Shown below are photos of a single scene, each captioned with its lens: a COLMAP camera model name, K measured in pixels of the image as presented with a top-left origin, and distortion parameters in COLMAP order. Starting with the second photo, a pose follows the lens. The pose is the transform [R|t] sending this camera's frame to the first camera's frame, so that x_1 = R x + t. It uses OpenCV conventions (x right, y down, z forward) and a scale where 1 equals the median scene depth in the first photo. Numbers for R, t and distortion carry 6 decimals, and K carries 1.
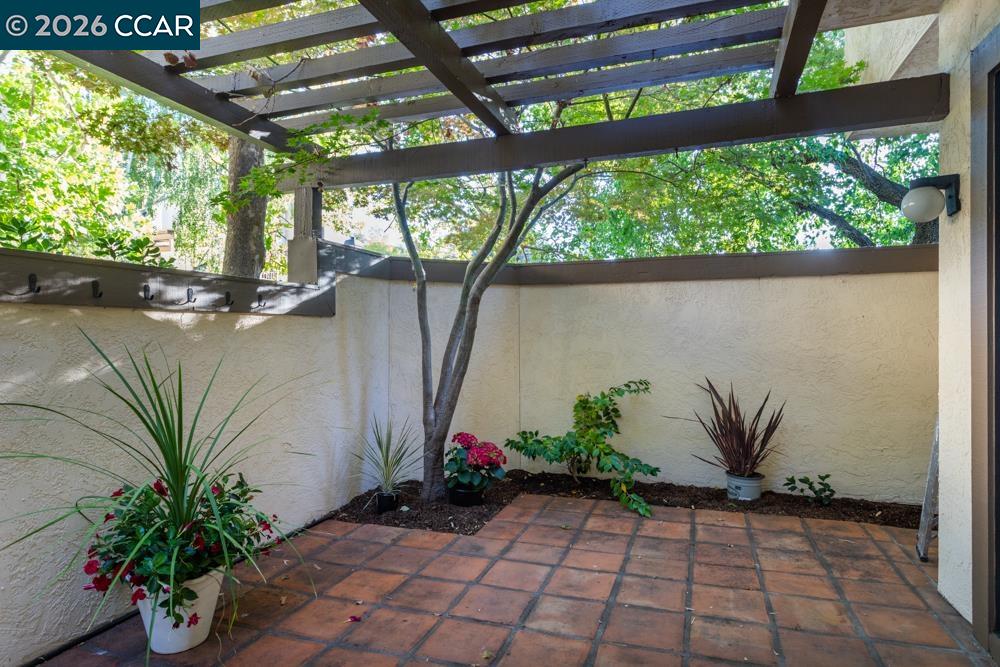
lens RADIAL K [[591.5, 0, 501.4], [0, 591.5, 333.8], [0, 0, 1]] dist [0.000288, 0.000113]
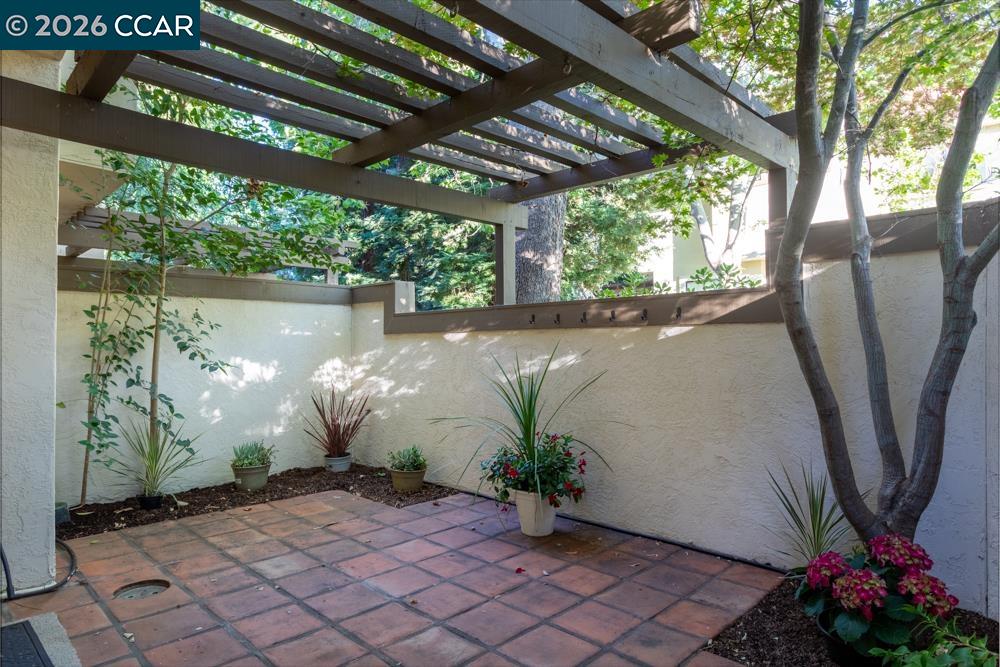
lens RADIAL K [[591.5, 0, 503.7], [0, 591.5, 336.0], [0, 0, 1]] dist [0.000288, 0.000113]
pose [[-0.431420, -0.004318, -0.902141, 0.762344], [0.002277, 0.999980, -0.005875, -0.008438], [0.902148, -0.004589, -0.431402, 1.276156]]
